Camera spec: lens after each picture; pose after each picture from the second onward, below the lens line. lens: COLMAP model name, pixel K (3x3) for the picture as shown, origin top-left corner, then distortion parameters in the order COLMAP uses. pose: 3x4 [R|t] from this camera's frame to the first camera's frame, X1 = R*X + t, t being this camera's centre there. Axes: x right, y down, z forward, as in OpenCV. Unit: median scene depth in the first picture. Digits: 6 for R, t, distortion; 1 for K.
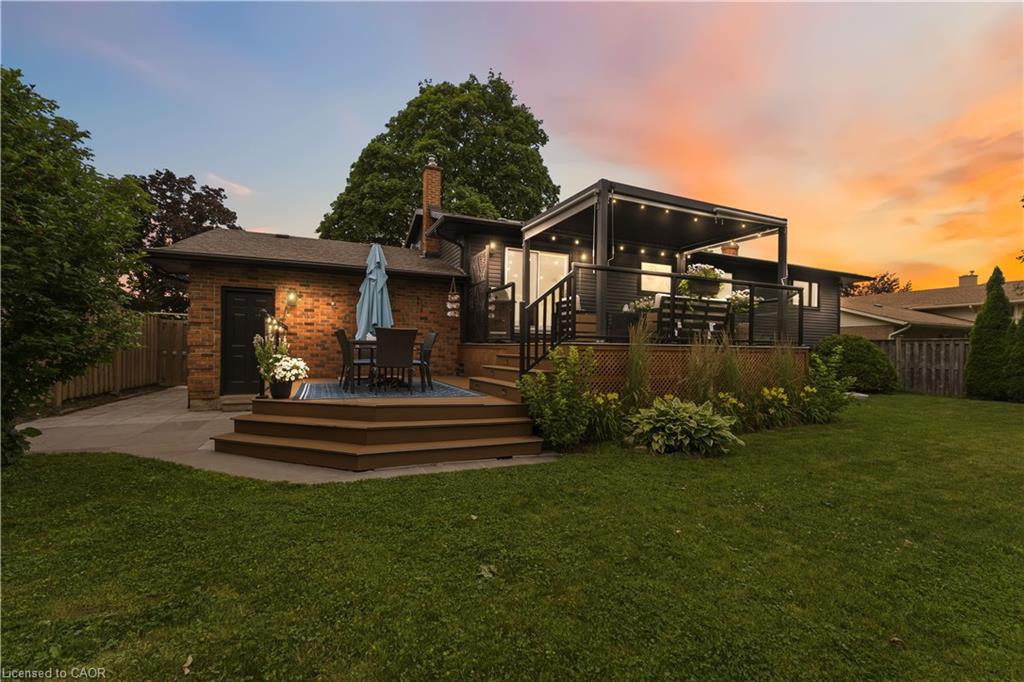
lens RADIAL K [[421.7, 0, 499.1], [0, 421.7, 346.7], [0, 0, 1]] dist [0.000829, 0.000093]
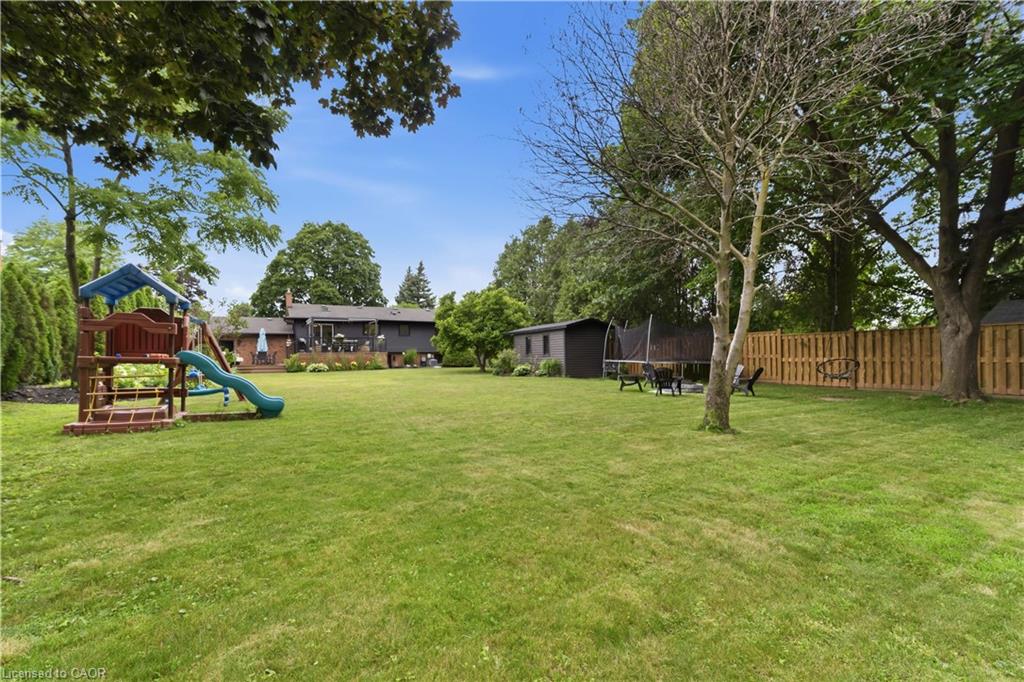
lens RADIAL K [[447.0, 0, 514.8], [0, 447.0, 356.8], [0, 0, 1]] dist [0.001196, 0.000319]
pose [[0.994316, -0.026976, 0.102998, 0.886006], [0.026785, 0.999636, 0.003236, 0.036883], [-0.103047, -0.000459, 0.994676, -1.852294]]
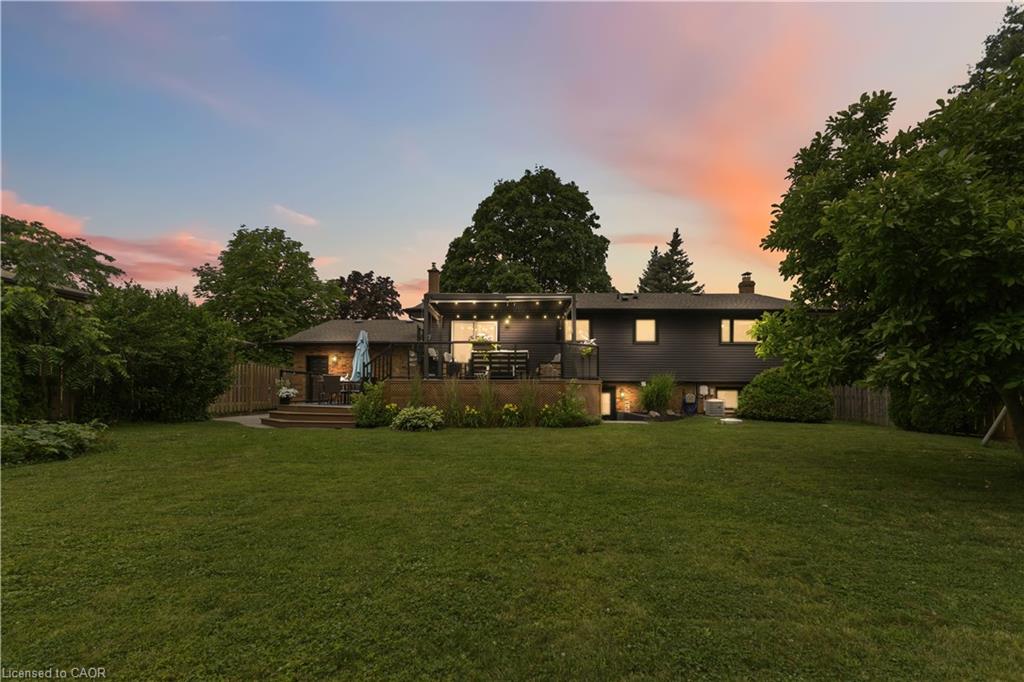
lens RADIAL K [[434.5, 0, 511.3], [0, 434.5, 378.9], [0, 0, 1]] dist [-0.000437, -0.000043]
pose [[0.903264, -0.019238, -0.428653, 0.673609], [0.010142, 0.999673, -0.023493, 0.018045], [0.428965, 0.016873, 0.903164, -0.284276]]
